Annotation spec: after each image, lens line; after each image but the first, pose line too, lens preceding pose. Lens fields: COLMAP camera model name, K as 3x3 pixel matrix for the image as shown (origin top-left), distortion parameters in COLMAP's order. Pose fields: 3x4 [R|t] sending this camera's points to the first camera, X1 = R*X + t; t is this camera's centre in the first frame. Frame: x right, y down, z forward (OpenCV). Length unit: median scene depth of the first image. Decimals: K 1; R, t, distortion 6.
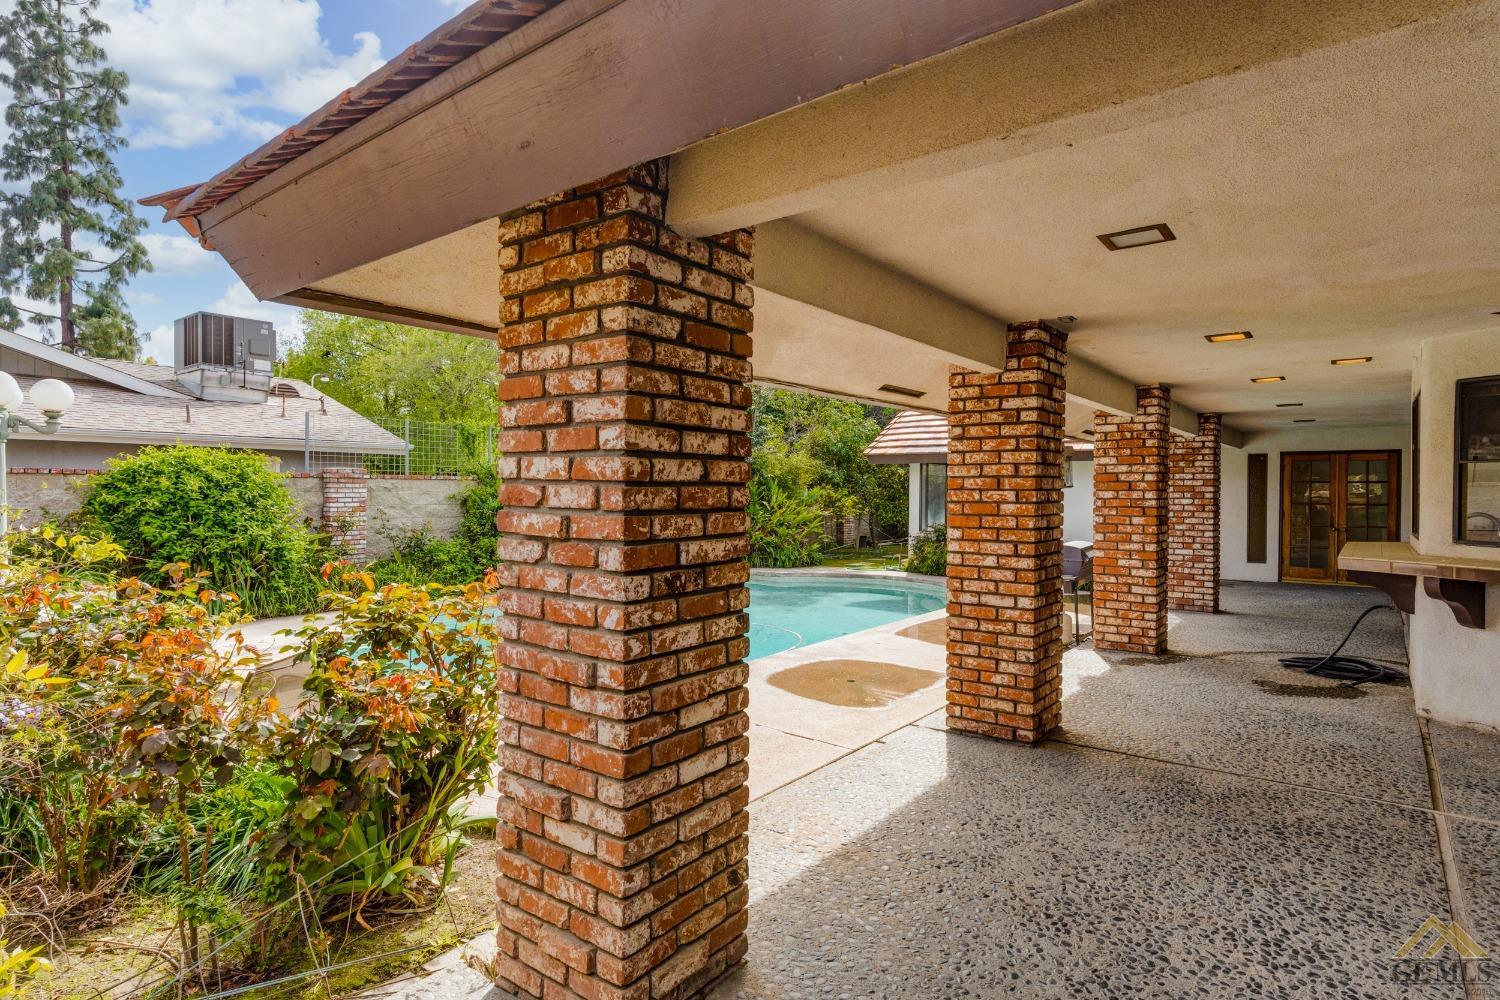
lens RADIAL K [[800.2, 0, 749.8], [0, 800.2, 498.9], [0, 0, 1]] dist [-0.003564, -0.000453]
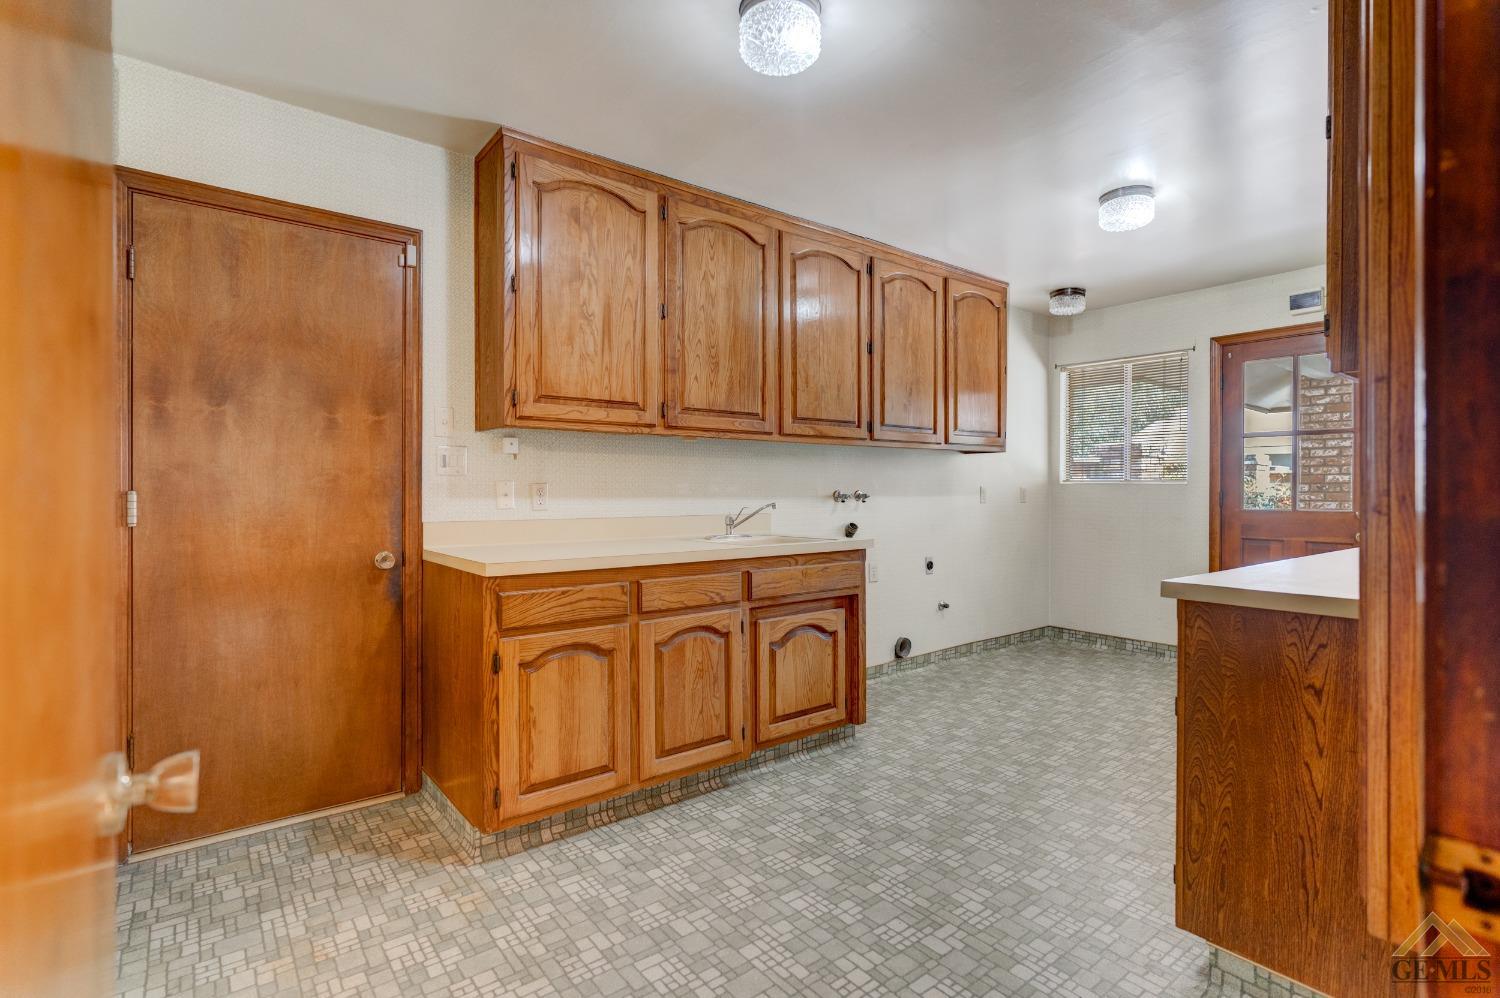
lens RADIAL K [[730.8, 0, 750.0], [0, 730.8, 496.6], [0, 0, 1]] dist [0.017344, -0.000028]
pose [[-0.235067, 0.006144, -0.971960, 3.307894], [-0.008116, 0.999933, 0.008283, 0.133263], [0.971945, 0.009835, -0.235001, -0.530727]]
